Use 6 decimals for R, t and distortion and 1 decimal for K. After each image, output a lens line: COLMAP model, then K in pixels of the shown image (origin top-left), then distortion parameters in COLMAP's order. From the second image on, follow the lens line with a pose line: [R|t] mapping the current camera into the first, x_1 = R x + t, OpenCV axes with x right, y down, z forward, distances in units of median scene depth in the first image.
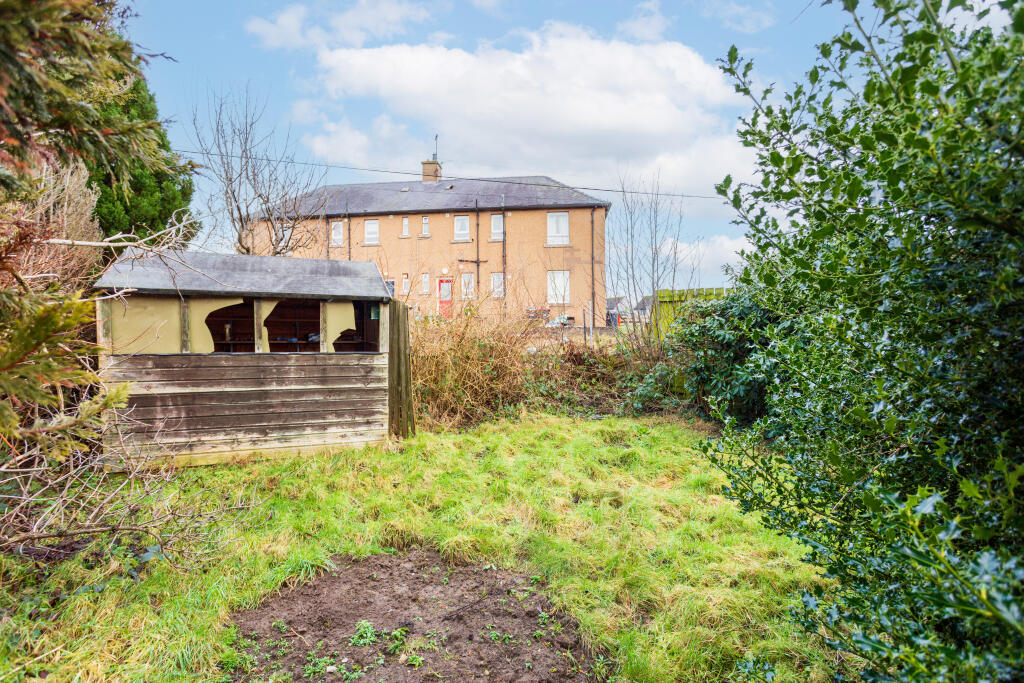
lens RADIAL K [[512.2, 0, 510.7], [0, 512.2, 344.0], [0, 0, 1]] dist [0.001980, 0.002718]
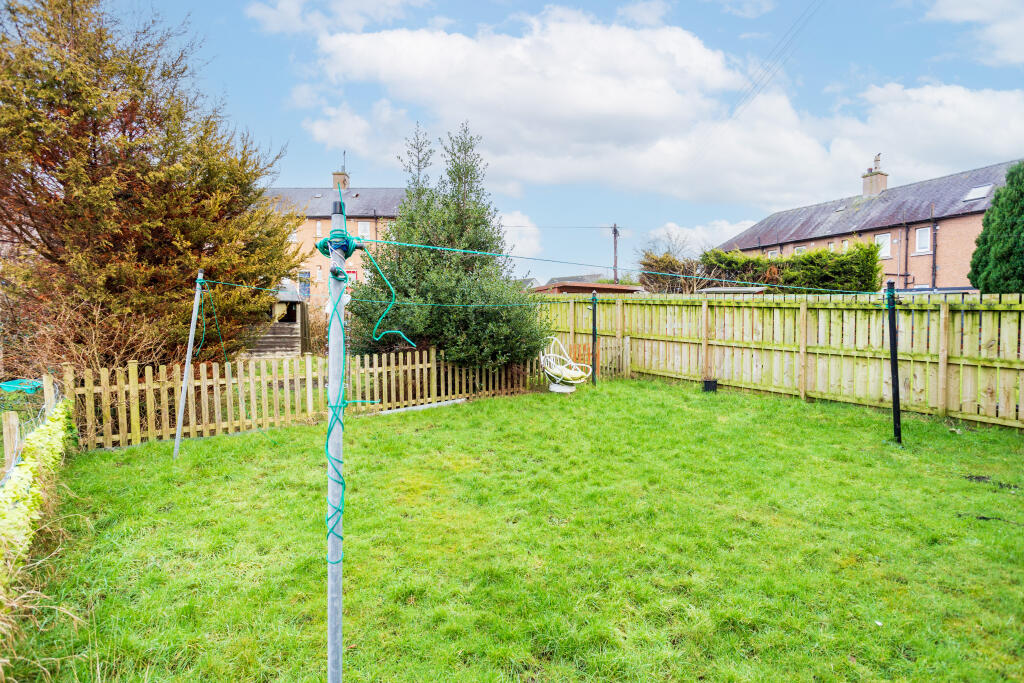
lens RADIAL K [[512.2, 0, 512.9], [0, 512.2, 341.3], [0, 0, 1]] dist [0.001980, 0.002718]
pose [[0.989798, -0.001260, 0.142475, 0.458647], [-0.004545, 0.999173, 0.040412, 0.000997], [-0.142408, -0.040648, 0.988973, -1.729654]]
